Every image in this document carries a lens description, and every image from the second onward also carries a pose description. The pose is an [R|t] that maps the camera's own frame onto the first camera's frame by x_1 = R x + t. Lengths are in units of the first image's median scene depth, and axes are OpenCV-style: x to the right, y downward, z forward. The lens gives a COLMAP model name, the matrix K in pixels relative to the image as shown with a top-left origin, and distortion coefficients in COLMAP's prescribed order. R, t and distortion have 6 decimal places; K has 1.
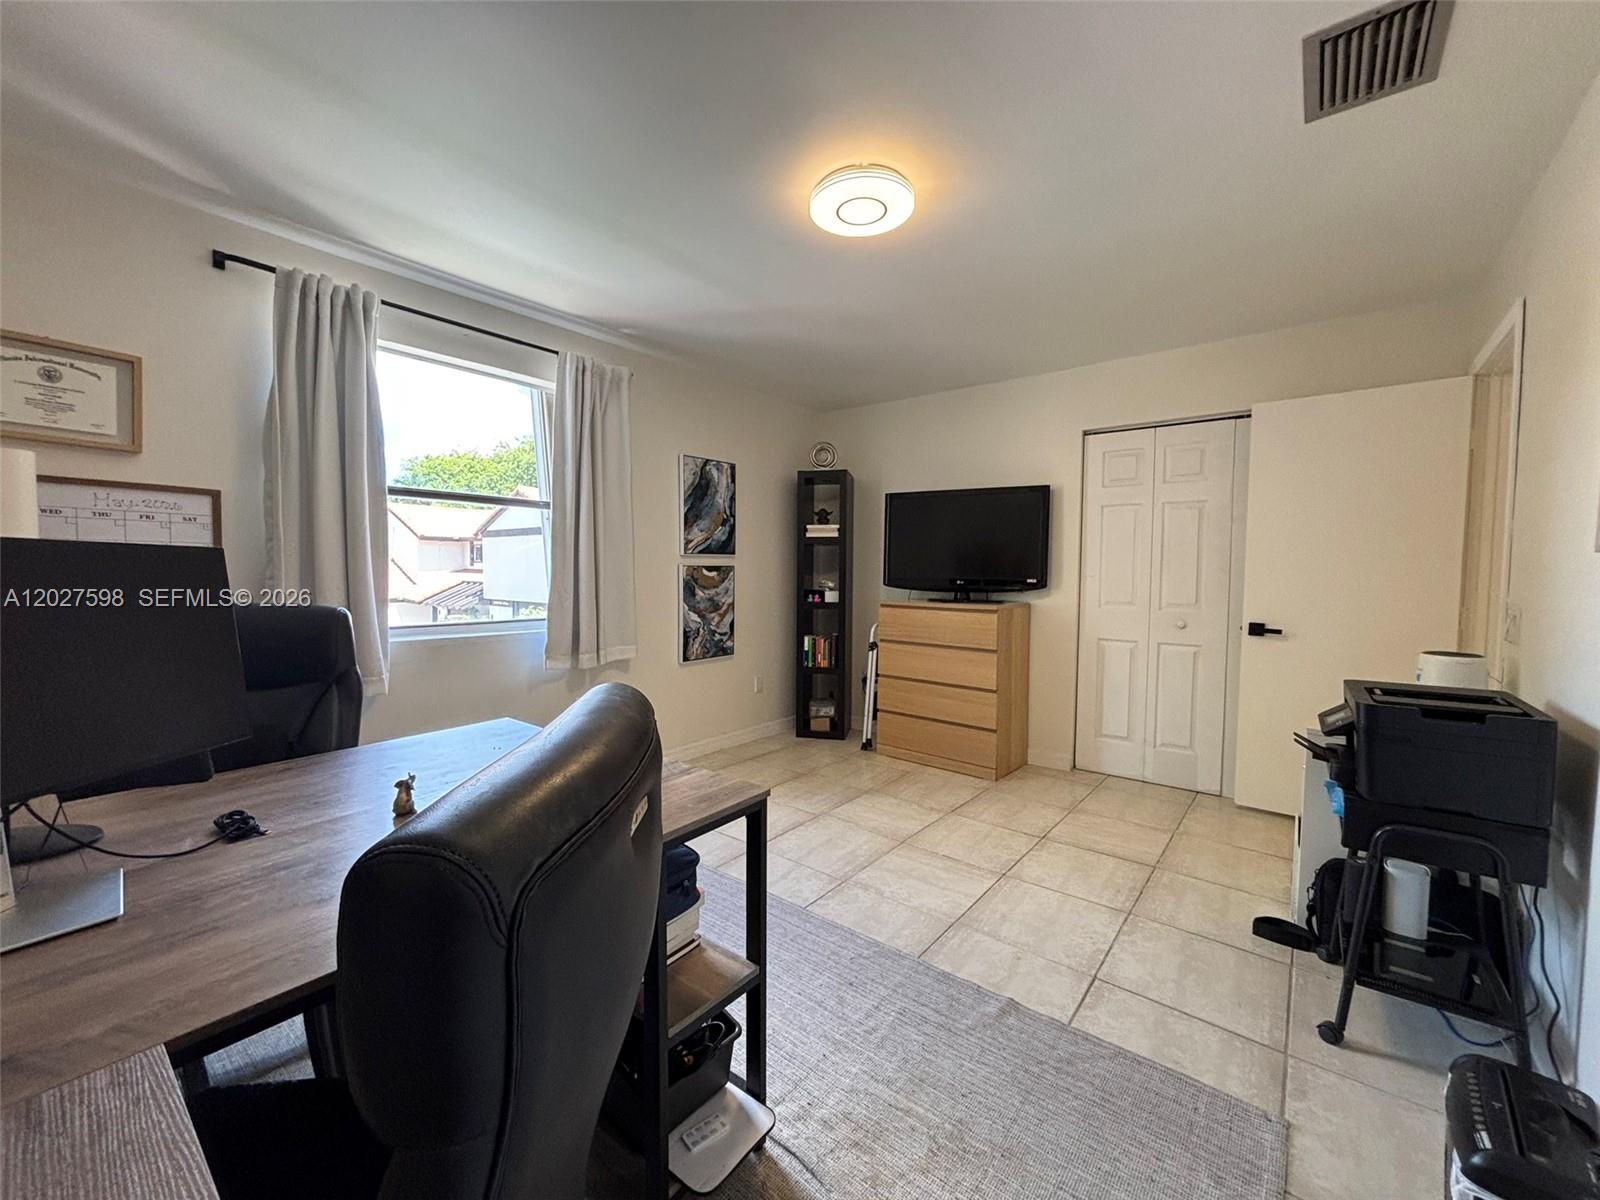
lens RADIAL K [[643.7, 0, 792.4], [0, 643.7, 599.1], [0, 0, 1]] dist [-0.006229, 0.002939]
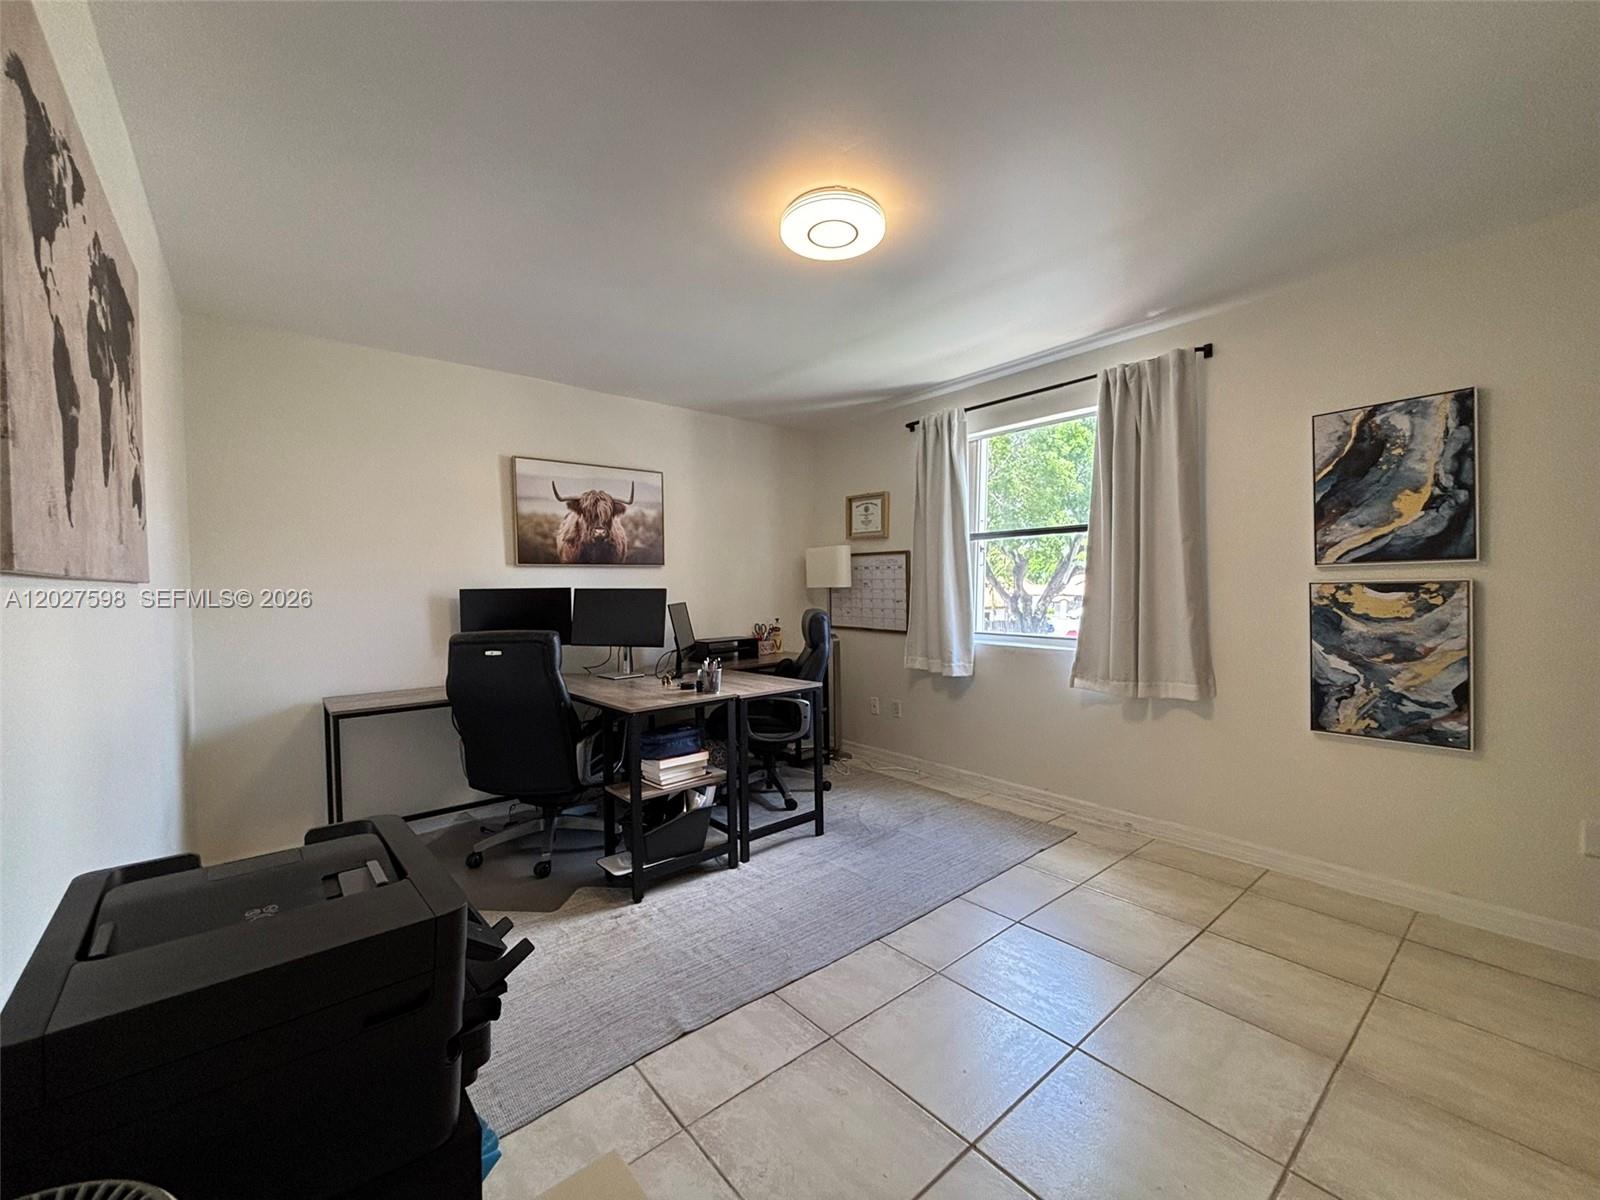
lens RADIAL K [[643.7, 0, 793.1], [0, 643.7, 596.2], [0, 0, 1]] dist [-0.006229, 0.002939]
pose [[-0.200174, -0.000123, -0.979760, 0.567166], [-0.040116, 0.999162, 0.008070, -0.022349], [0.978939, 0.040920, -0.200011, 0.599165]]
